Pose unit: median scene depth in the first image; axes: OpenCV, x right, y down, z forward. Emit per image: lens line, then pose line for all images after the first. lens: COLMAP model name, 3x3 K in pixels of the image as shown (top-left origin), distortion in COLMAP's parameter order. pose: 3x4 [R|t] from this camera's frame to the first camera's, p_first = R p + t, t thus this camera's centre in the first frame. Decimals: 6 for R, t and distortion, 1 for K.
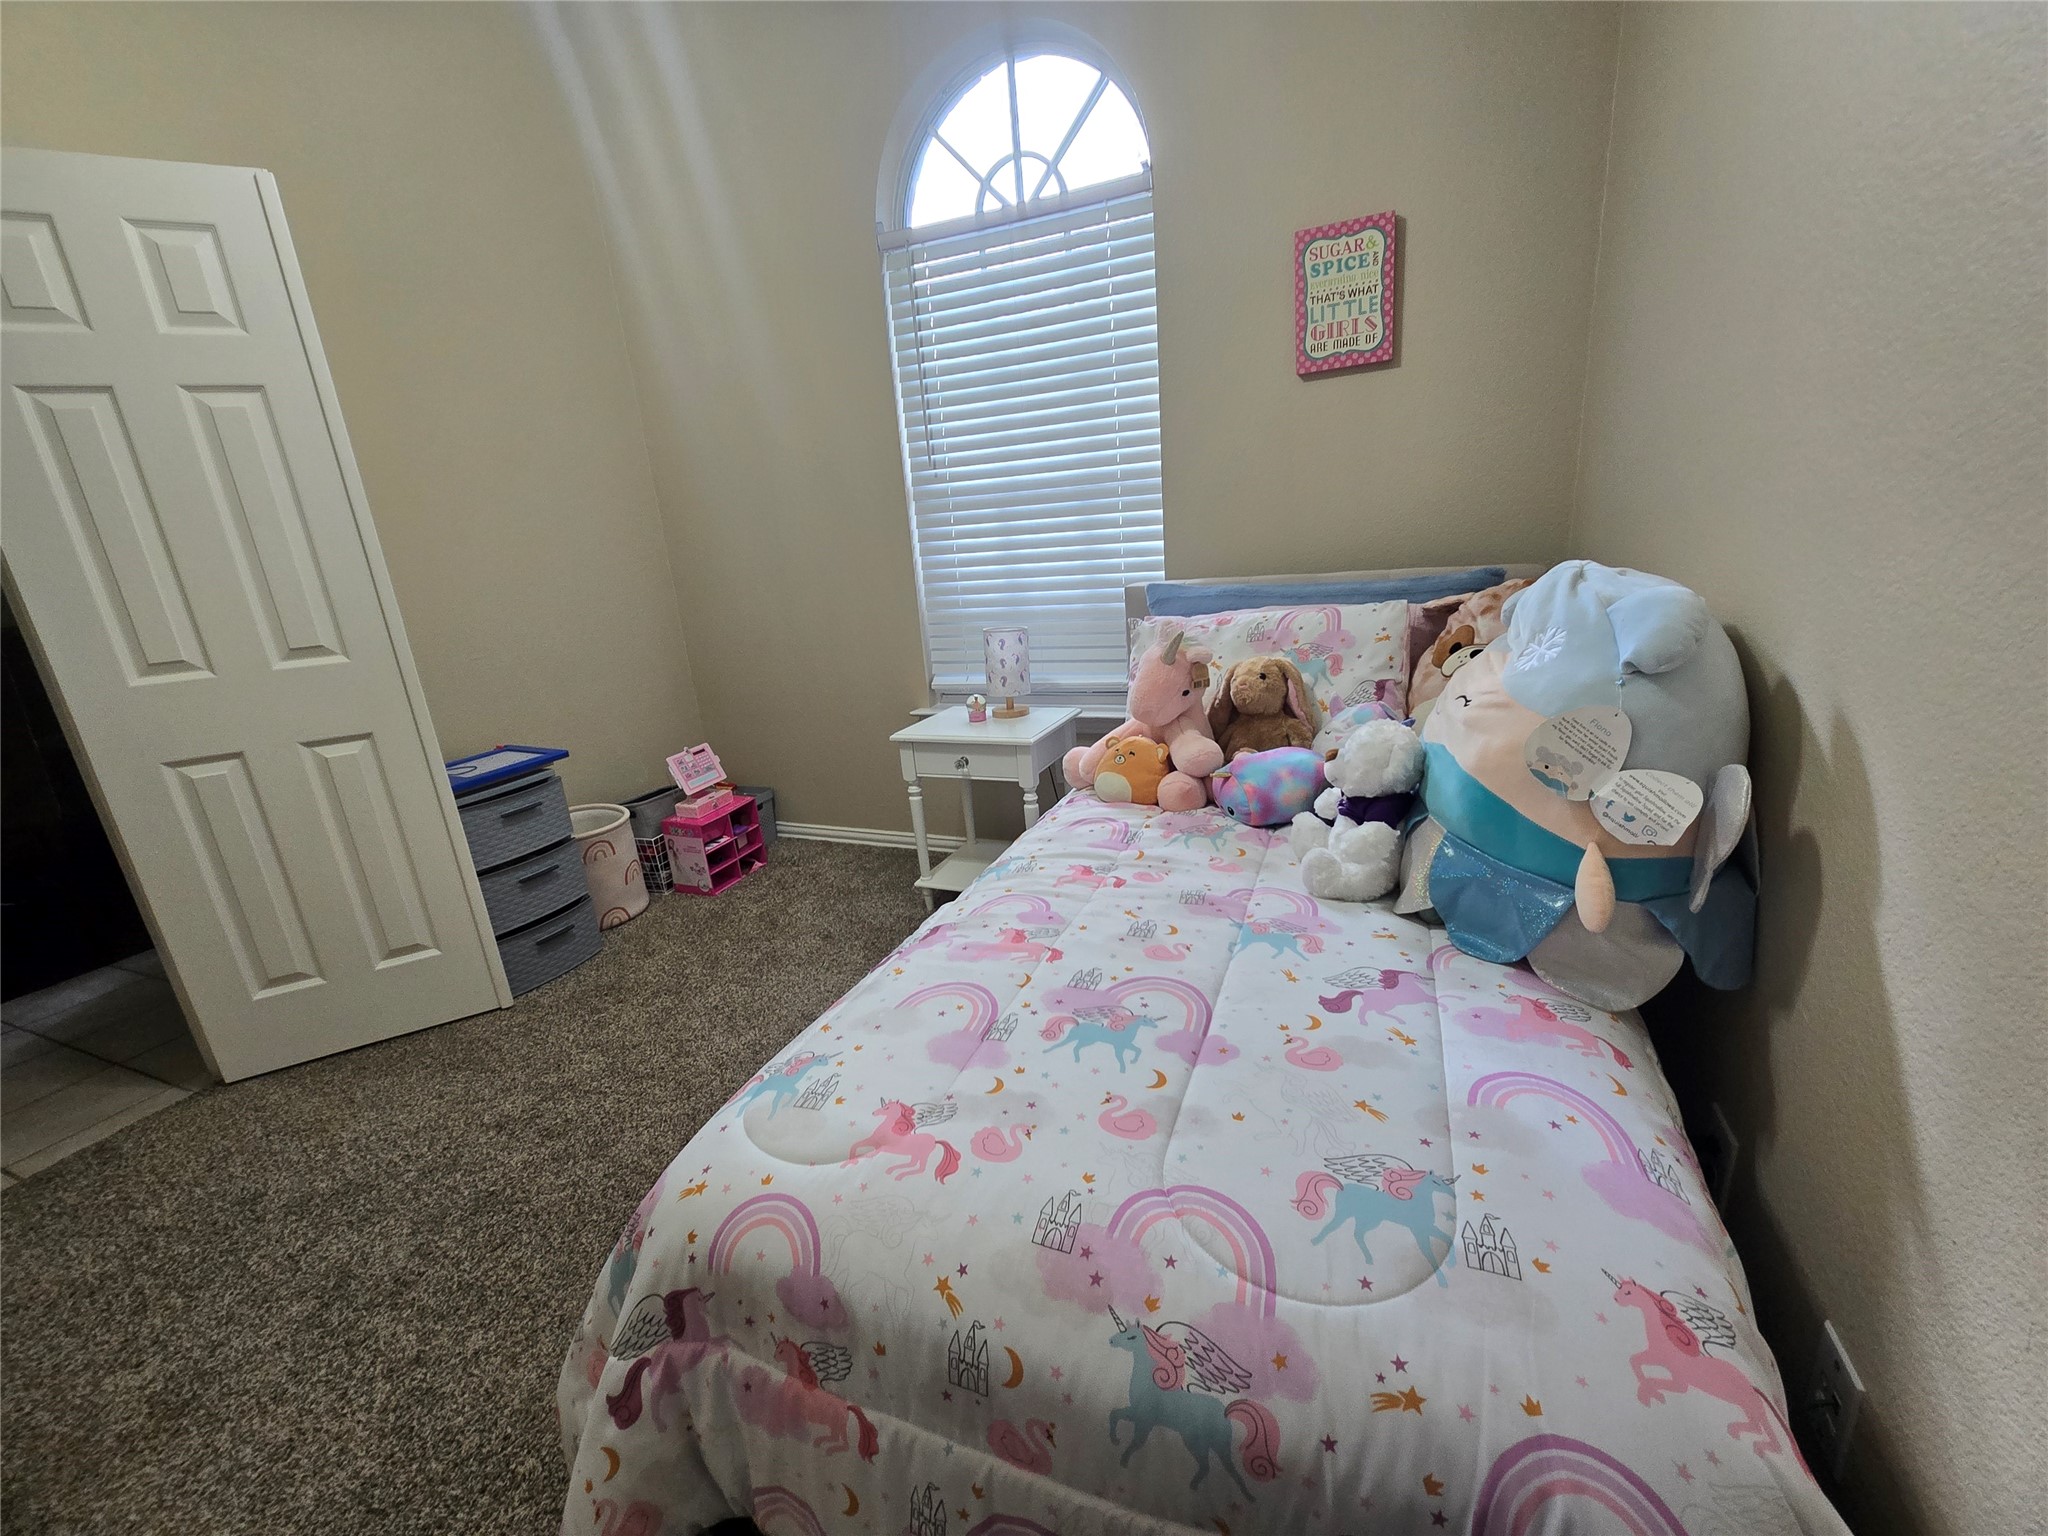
lens RADIAL K [[836.4, 0, 1038.9], [0, 836.4, 775.5], [0, 0, 1]] dist [-0.001598, -0.000376]
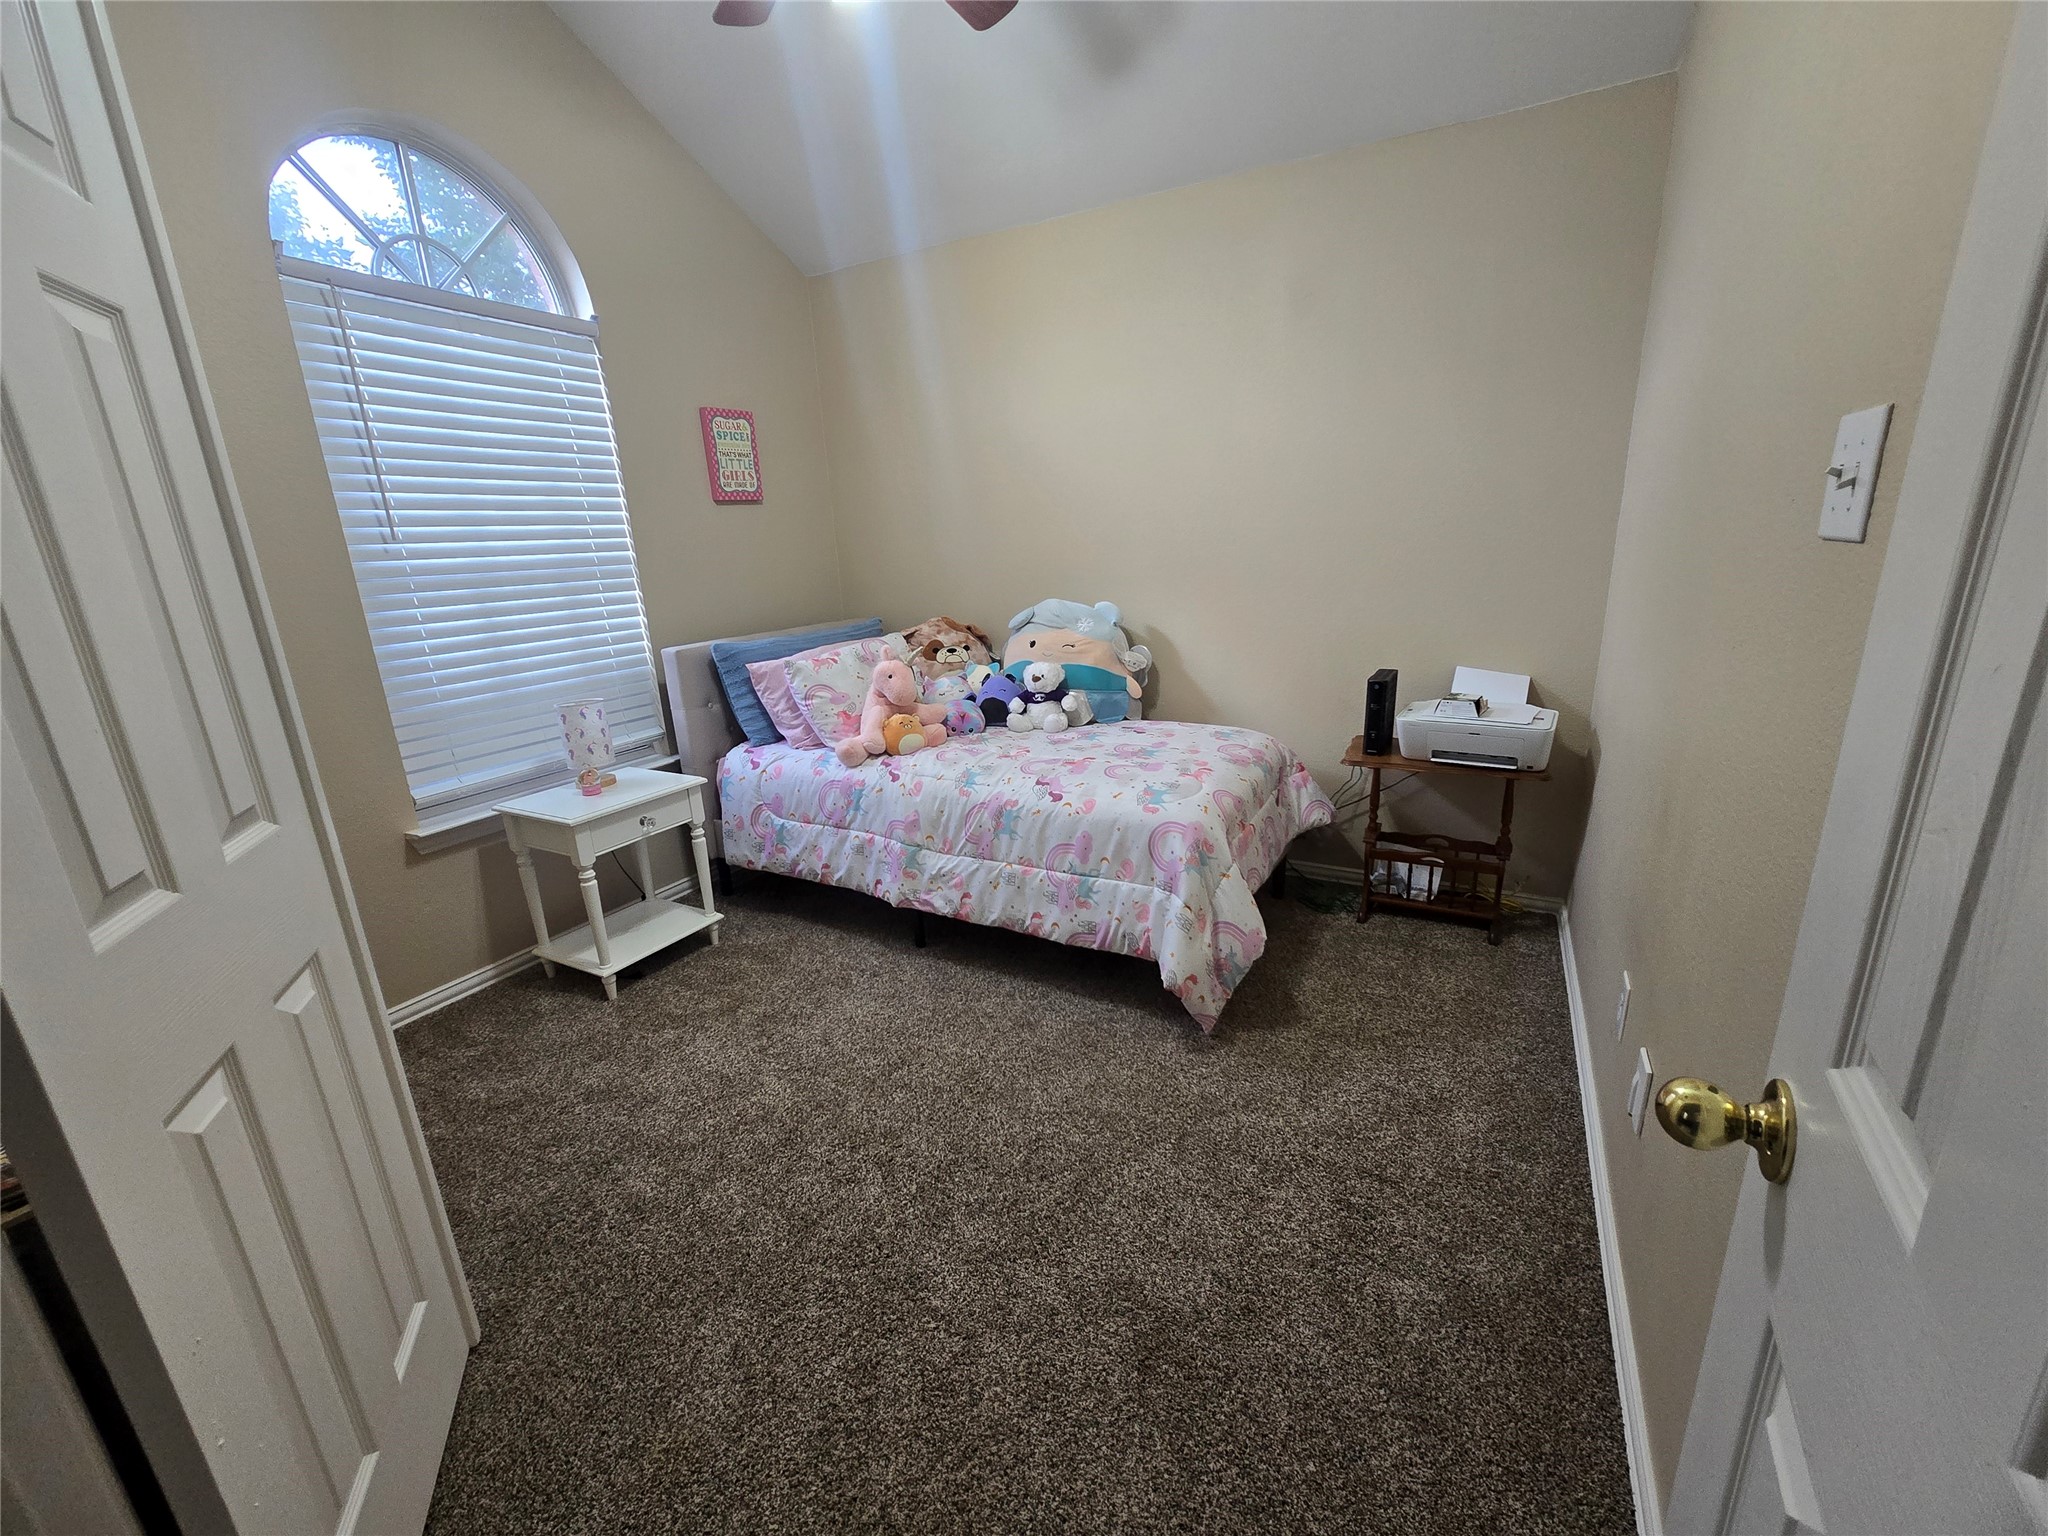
lens RADIAL K [[836.4, 0, 1038.9], [0, 836.4, 775.5], [0, 0, 1]] dist [-0.001598, -0.000376]
pose [[0.097190, -0.202782, 0.974389, -1.185719], [0.326848, 0.931228, 0.161199, -0.086324], [-0.940066, 0.302810, 0.156785, 0.401027]]
